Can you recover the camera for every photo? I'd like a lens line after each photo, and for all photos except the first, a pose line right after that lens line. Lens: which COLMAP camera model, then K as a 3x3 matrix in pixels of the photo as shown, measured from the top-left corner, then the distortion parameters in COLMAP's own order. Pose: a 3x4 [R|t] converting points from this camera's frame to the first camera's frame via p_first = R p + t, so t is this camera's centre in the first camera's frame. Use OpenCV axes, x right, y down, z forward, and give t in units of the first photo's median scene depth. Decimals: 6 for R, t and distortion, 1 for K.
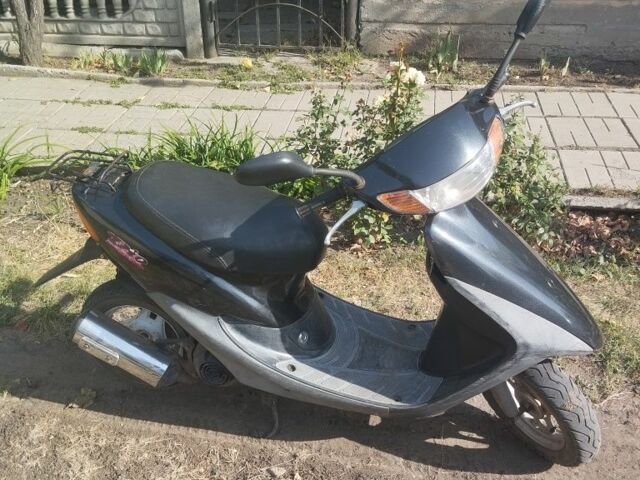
lens RADIAL K [[743.8, 0, 320.0], [0, 743.8, 240.0], [0, 0, 1]] dist [0.029434, 0.010966]
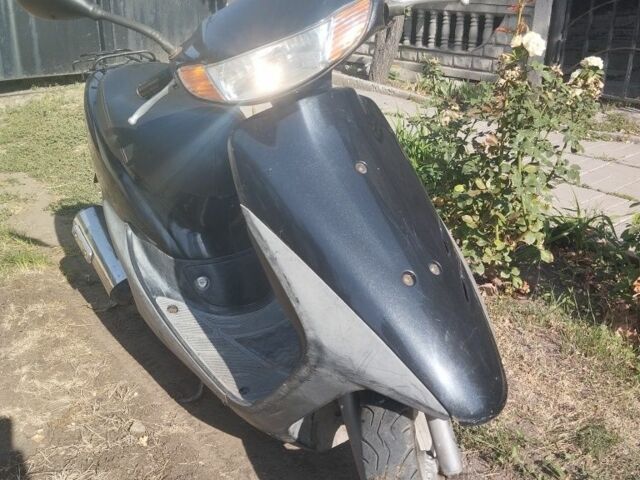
lens RADIAL K [[743.8, 0, 320.0], [0, 743.8, 240.0], [0, 0, 1]] dist [0.029434, 0.010966]
pose [[0.732298, 0.250644, -0.633180, 0.539976], [-0.345724, 0.937901, -0.028575, 0.059419], [0.586698, 0.239831, 0.773477, 0.389008]]
